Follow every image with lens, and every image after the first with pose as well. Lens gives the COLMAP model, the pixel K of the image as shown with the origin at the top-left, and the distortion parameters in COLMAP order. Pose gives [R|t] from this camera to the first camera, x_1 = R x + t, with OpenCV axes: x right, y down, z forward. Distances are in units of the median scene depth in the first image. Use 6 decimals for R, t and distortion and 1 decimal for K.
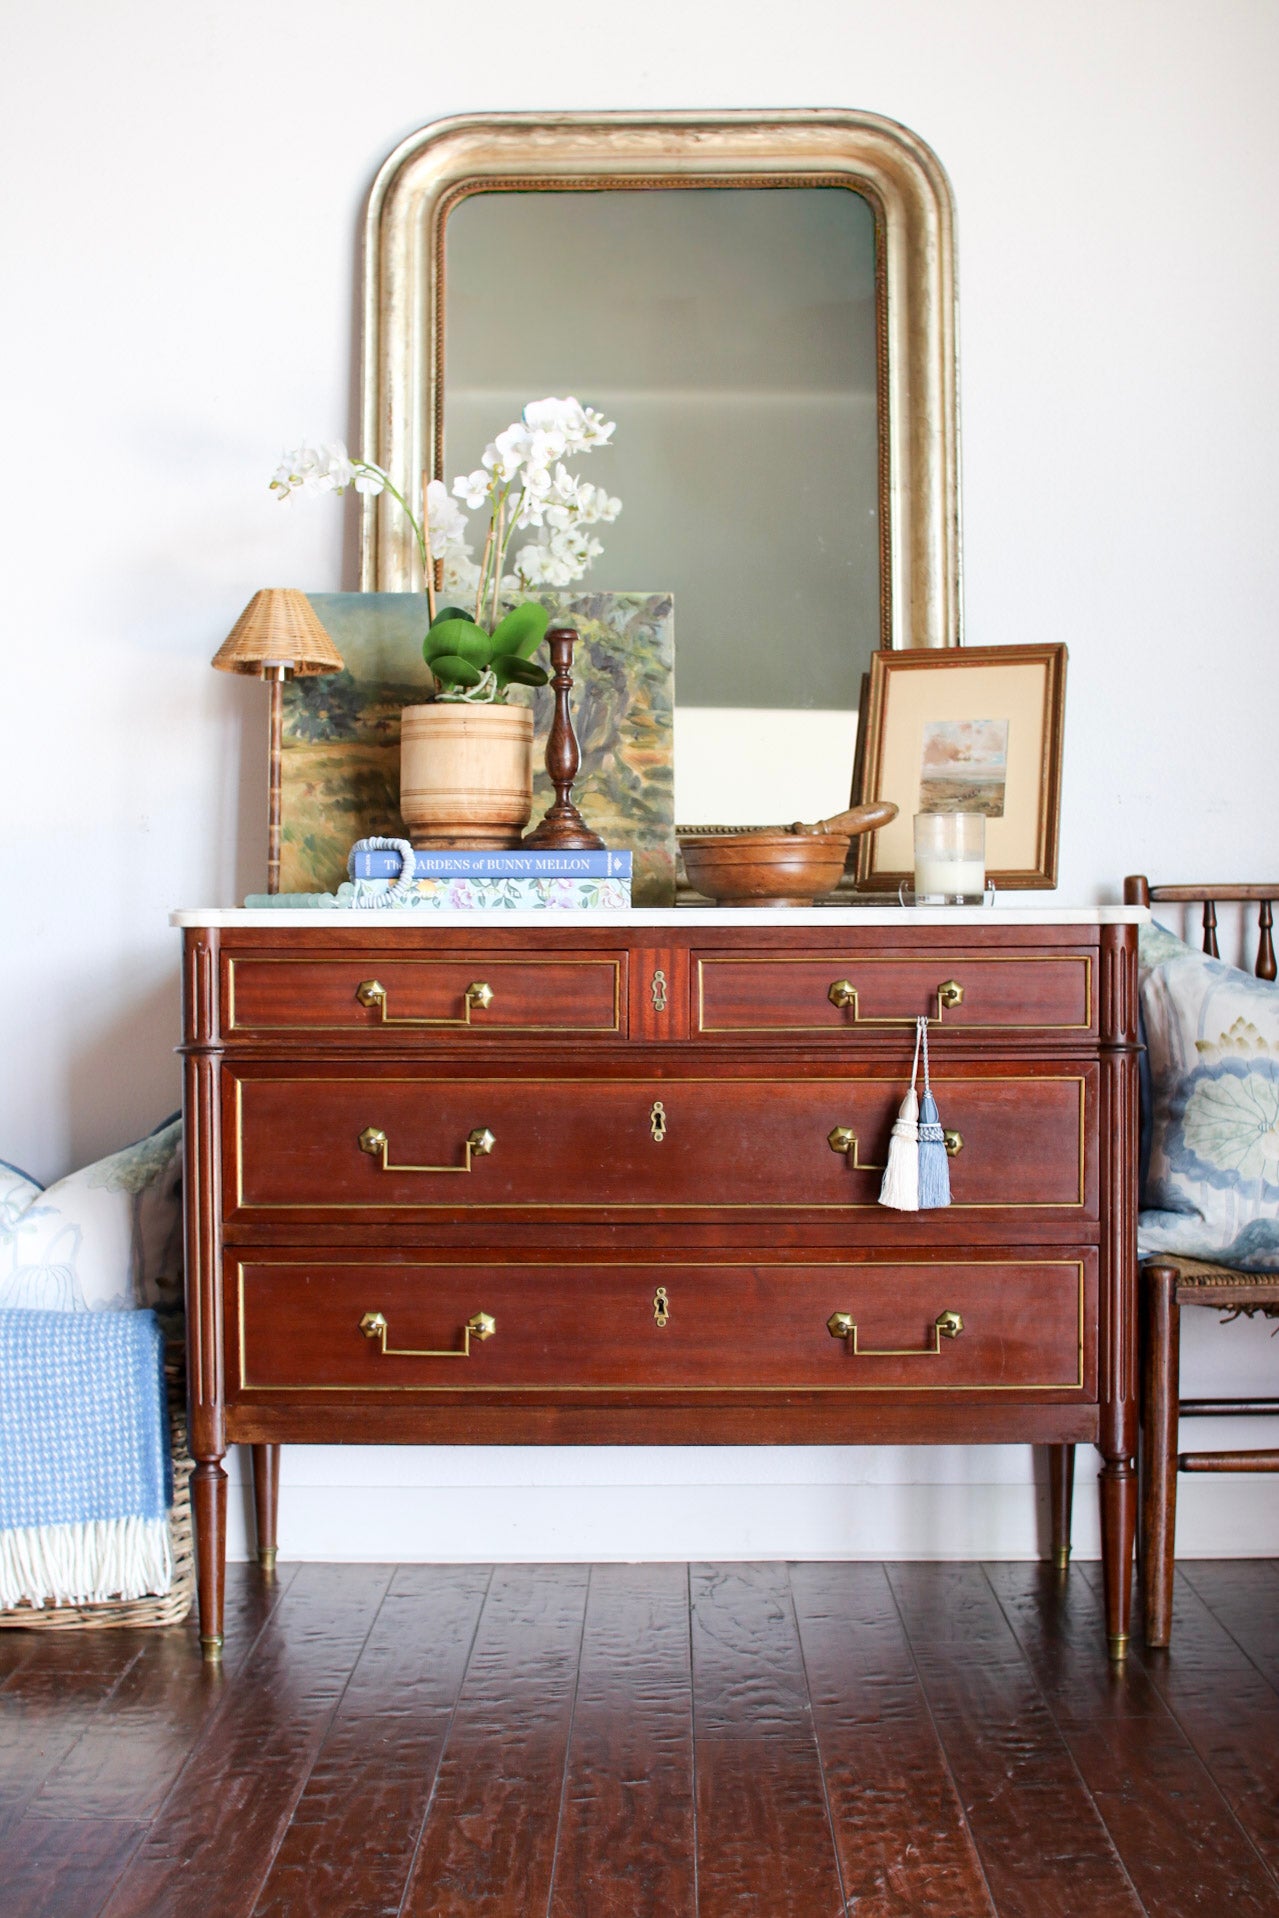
lens RADIAL K [[2677.8, 0, 639.5], [0, 2677.8, 959.0], [0, 0, 1]] dist [-0.187473, 0.303153]
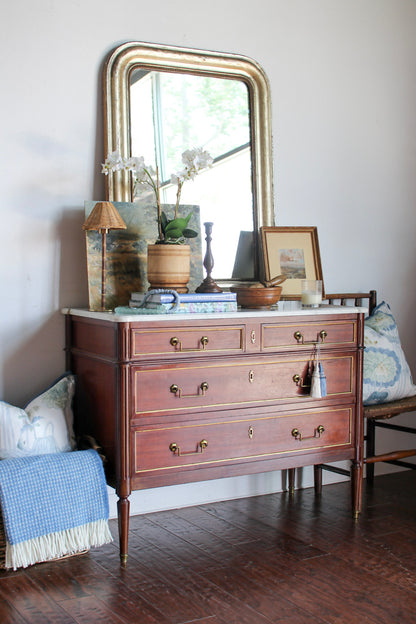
lens RADIAL K [[891.0, 0, 208.0], [0, 891.0, 312.0], [0, 0, 1]] dist [-0.180201, 0.255257]
pose [[0.855864, -0.026001, 0.516546, -0.588972], [-0.003487, 0.998423, 0.056035, -0.077759], [-0.517188, -0.049759, 0.854424, 0.097360]]
